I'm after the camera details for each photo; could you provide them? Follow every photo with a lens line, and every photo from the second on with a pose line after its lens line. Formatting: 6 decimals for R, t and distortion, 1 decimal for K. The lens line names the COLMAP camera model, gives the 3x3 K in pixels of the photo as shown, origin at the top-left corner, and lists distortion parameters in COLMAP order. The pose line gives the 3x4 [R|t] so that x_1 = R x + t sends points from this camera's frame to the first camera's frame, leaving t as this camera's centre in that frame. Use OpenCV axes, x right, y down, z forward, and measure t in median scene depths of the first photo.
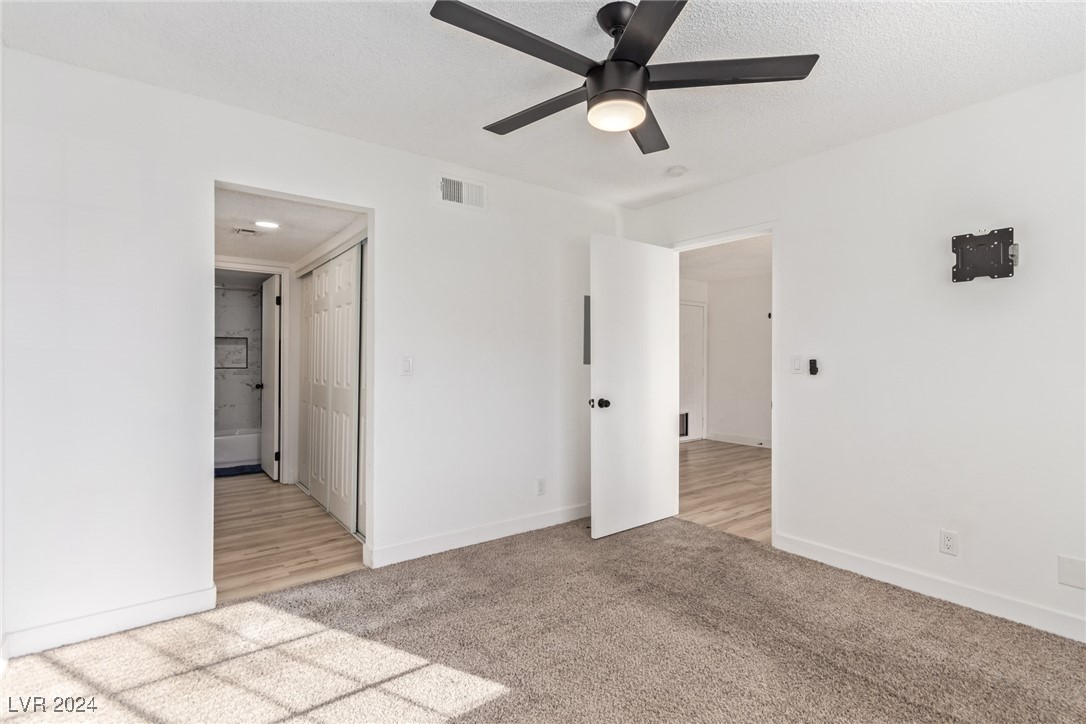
lens RADIAL K [[521.3, 0, 546.5], [0, 521.3, 362.6], [0, 0, 1]] dist [0.005530, 0.001240]
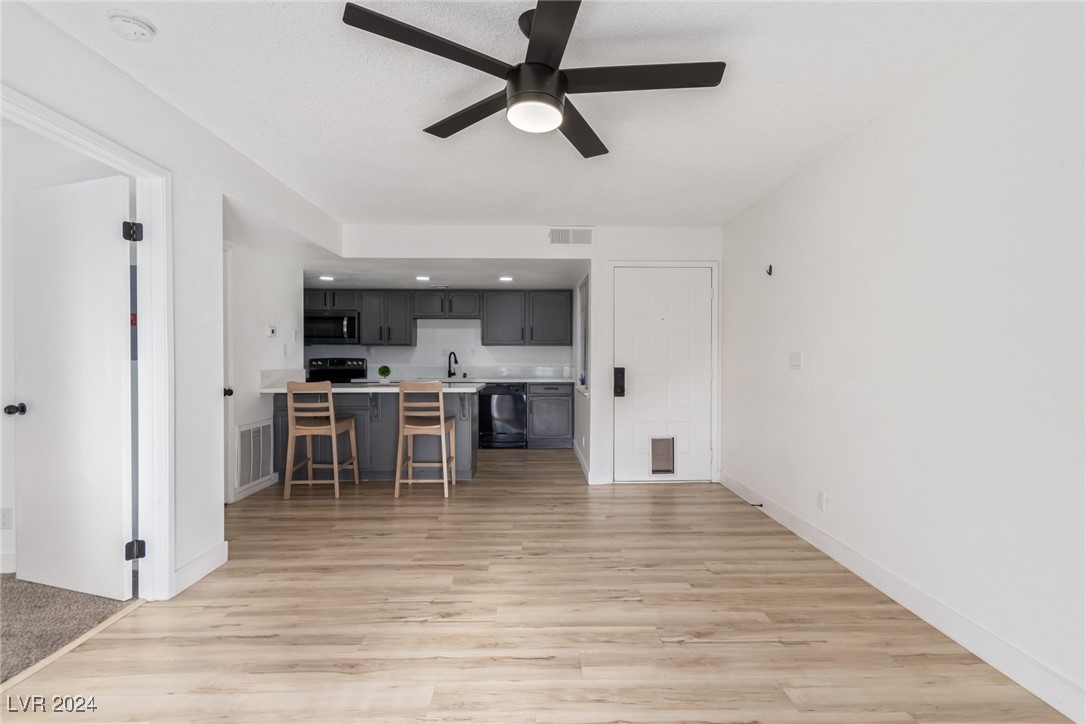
lens RADIAL K [[521.3, 0, 546.5], [0, 521.3, 362.6], [0, 0, 1]] dist [0.005530, 0.001240]
pose [[0.813451, 0.005680, -0.581606, 0.952614], [-0.001170, 0.999966, 0.008128, 0.000155], [0.581632, -0.005931, 0.813430, 0.730125]]
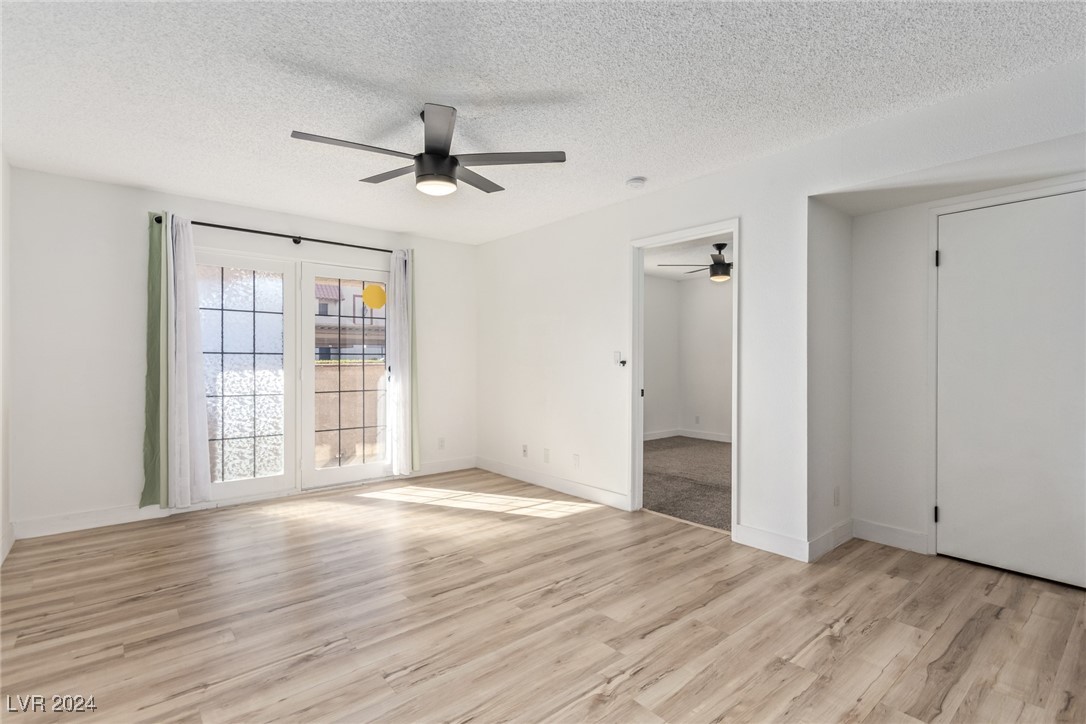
lens RADIAL K [[521.3, 0, 546.5], [0, 521.3, 362.6], [0, 0, 1]] dist [0.005530, 0.001240]
pose [[-0.998124, -0.000217, -0.061227, 0.578317], [-0.000619, 0.999978, 0.006547, 0.001507], [0.061224, 0.006573, -0.998102, 1.750531]]
